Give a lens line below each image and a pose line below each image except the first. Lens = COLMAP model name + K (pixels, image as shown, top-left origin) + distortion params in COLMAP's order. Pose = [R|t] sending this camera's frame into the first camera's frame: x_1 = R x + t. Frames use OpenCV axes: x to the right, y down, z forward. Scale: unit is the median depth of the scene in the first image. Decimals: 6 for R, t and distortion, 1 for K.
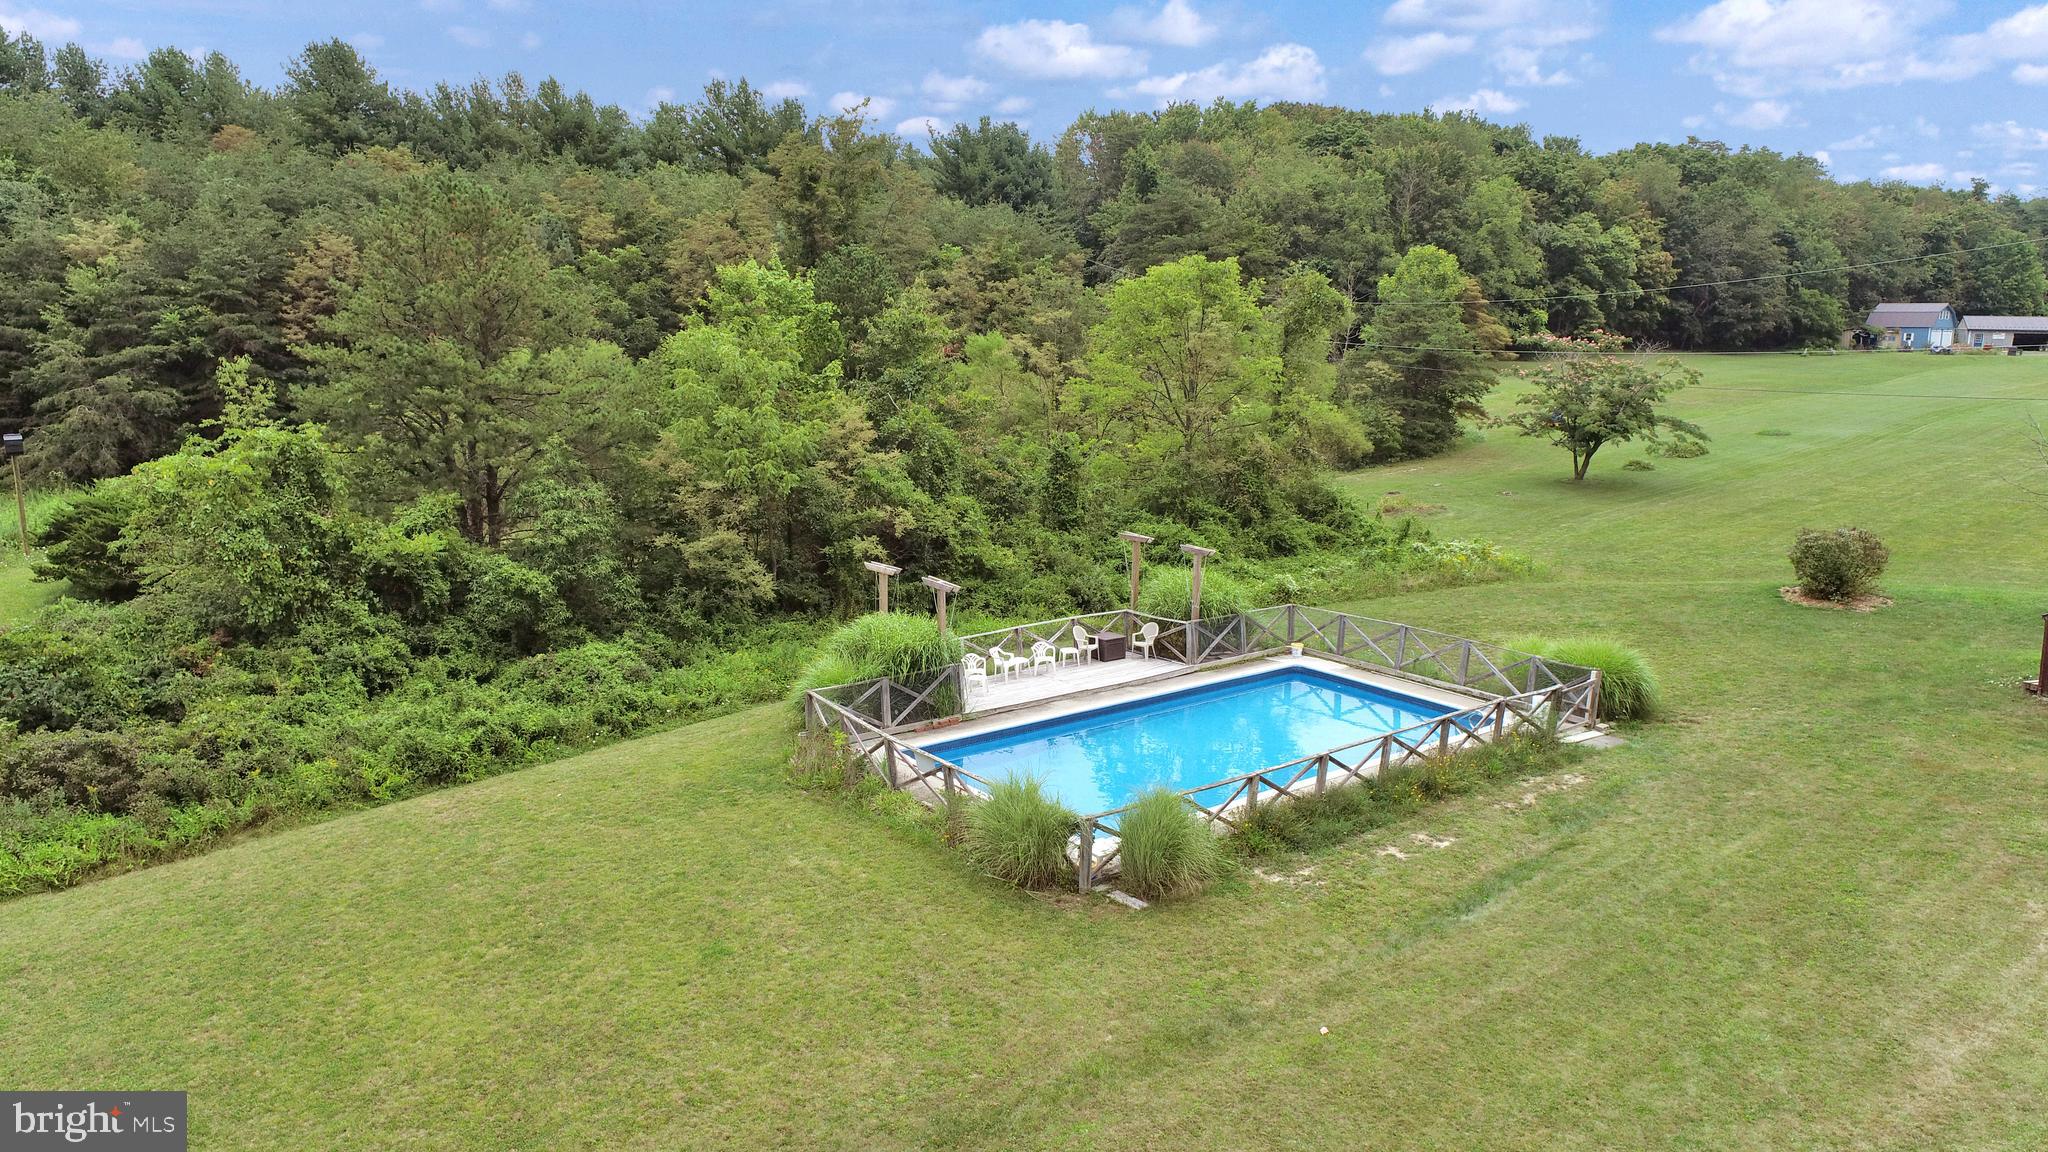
lens RADIAL K [[1390.8, 0, 1028.7], [0, 1390.8, 576.3], [0, 0, 1]] dist [-0.011297, 0.004472]
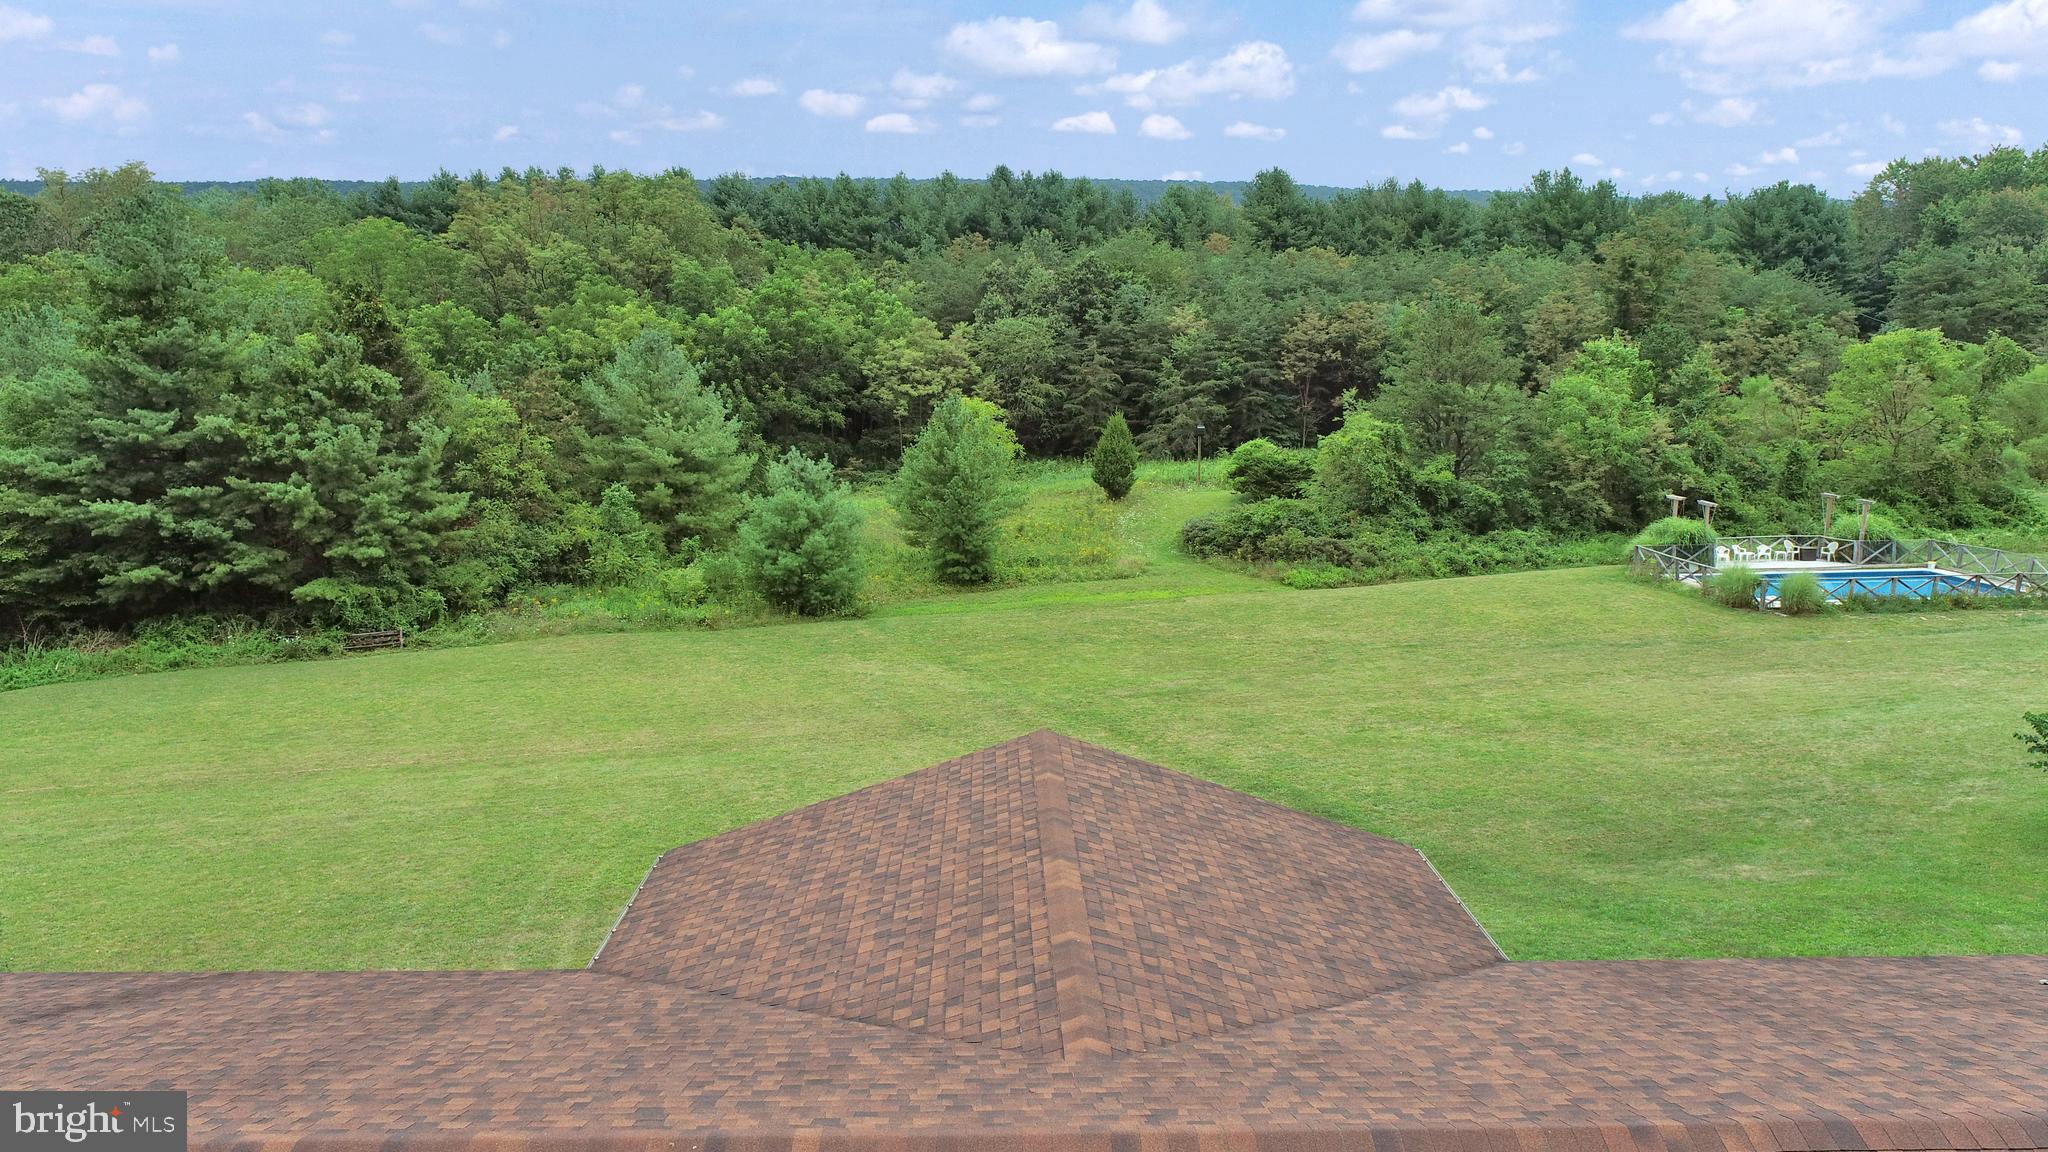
lens RADIAL K [[1390.8, 0, 1030.5], [0, 1390.8, 580.4], [0, 0, 1]] dist [-0.011297, 0.004472]
pose [[0.866170, 0.077668, -0.493677, 0.055779], [-0.086739, 0.996221, 0.004545, 0.119677], [0.492164, 0.038884, 0.869633, -0.775540]]
